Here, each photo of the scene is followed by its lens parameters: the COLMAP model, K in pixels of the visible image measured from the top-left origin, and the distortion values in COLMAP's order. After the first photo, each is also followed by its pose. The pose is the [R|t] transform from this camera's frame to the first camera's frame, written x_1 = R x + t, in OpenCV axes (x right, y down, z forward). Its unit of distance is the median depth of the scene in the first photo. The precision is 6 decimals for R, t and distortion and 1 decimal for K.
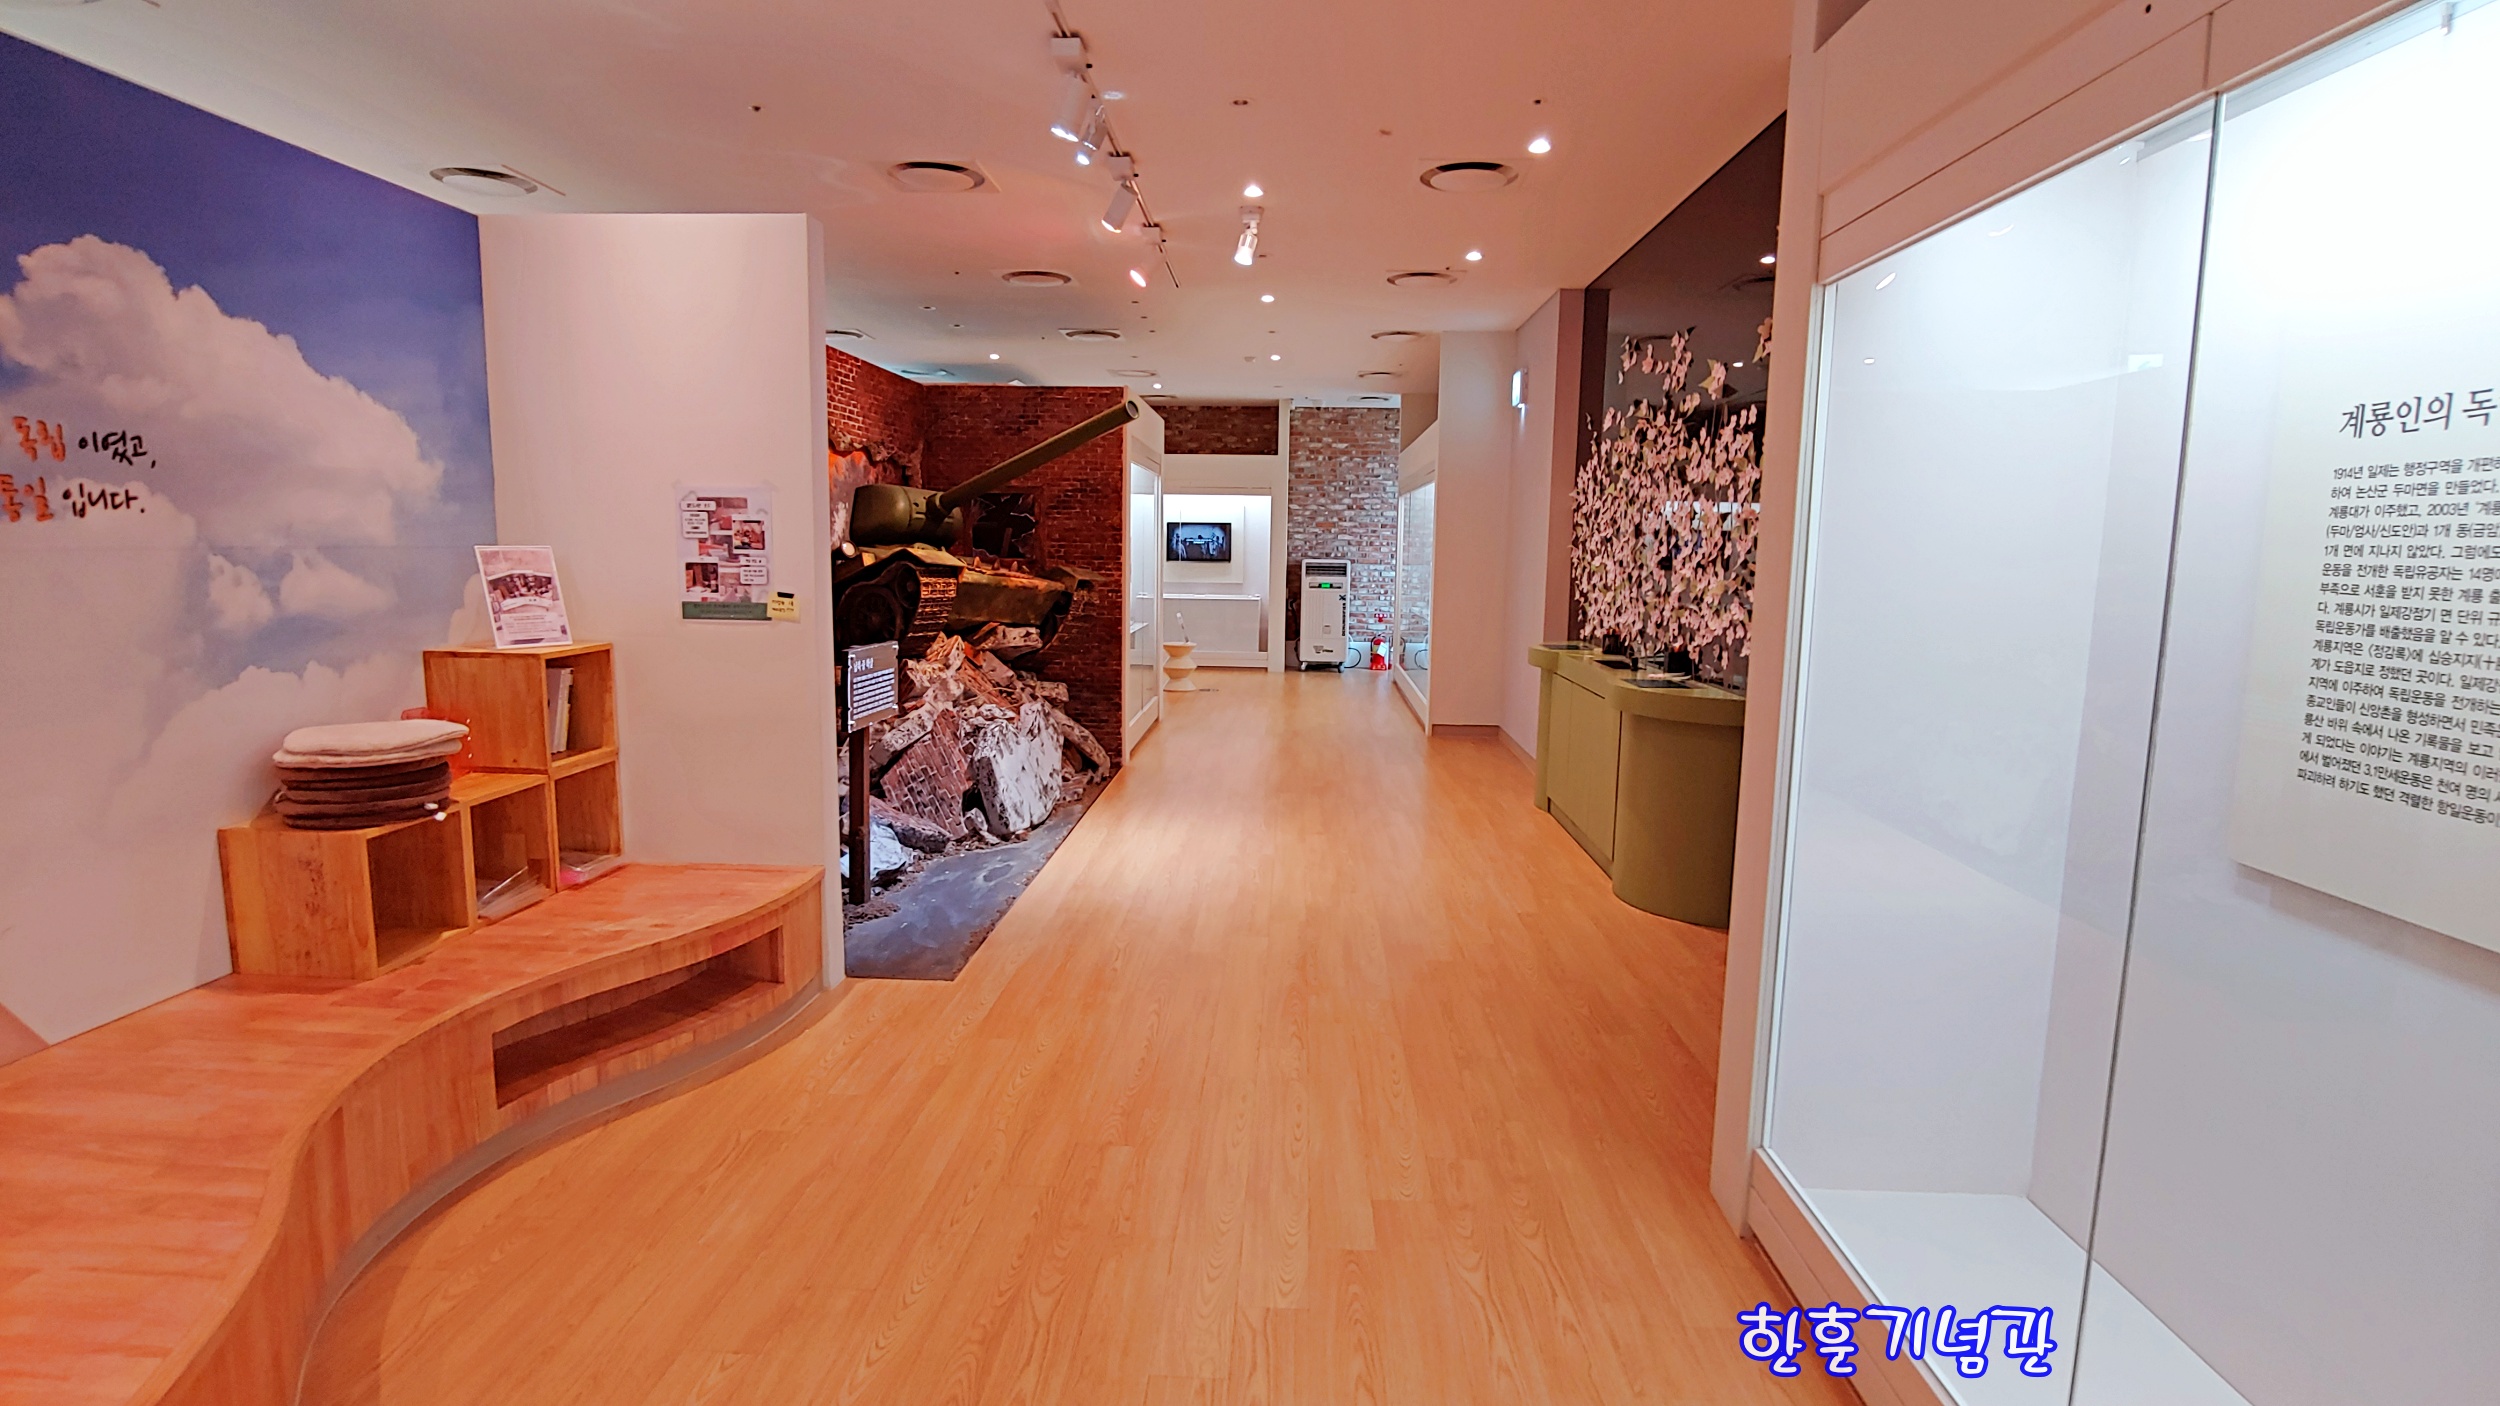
lens RADIAL K [[1210.4, 0, 1250.6], [0, 1210.4, 700.6], [0, 0, 1]] dist [-0.017149, -0.001069]
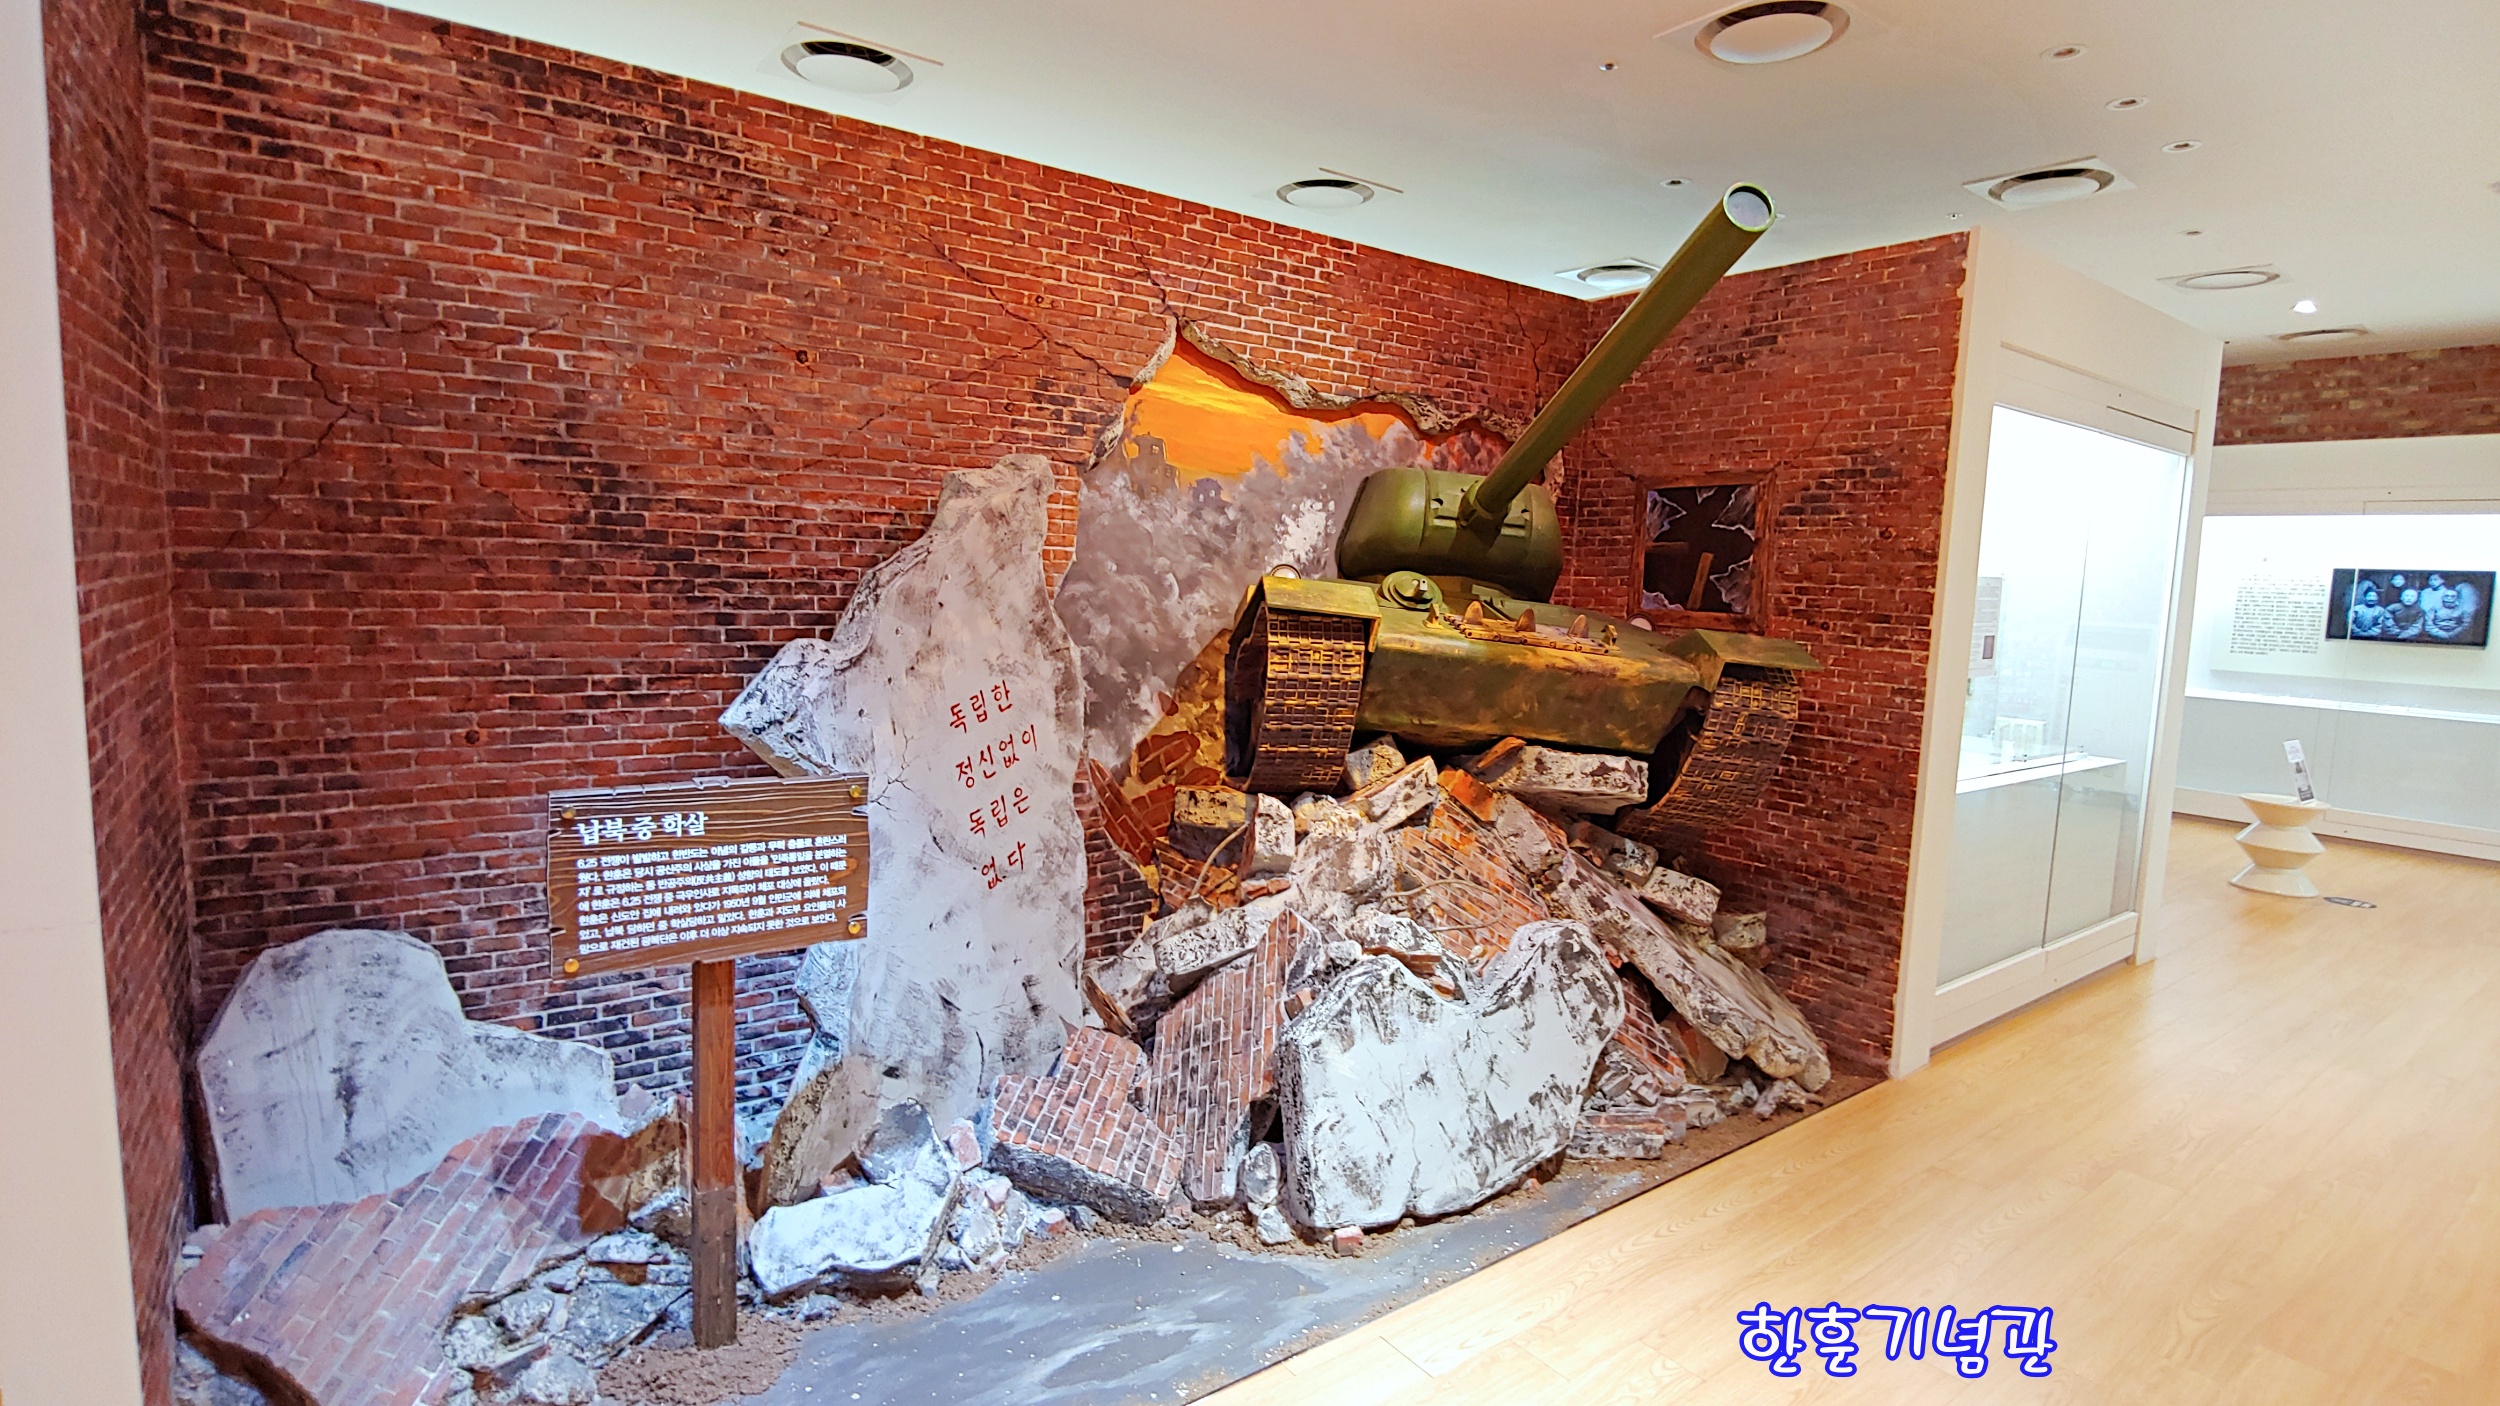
lens RADIAL K [[1210.4, 0, 1179.9], [0, 1210.4, 714.6], [0, 0, 1]] dist [-0.017149, -0.001069]
pose [[0.615372, 0.093978, -0.782614, 0.080426], [-0.122825, 0.992172, 0.022564, -0.067070], [0.778609, 0.082240, 0.622098, 0.583201]]
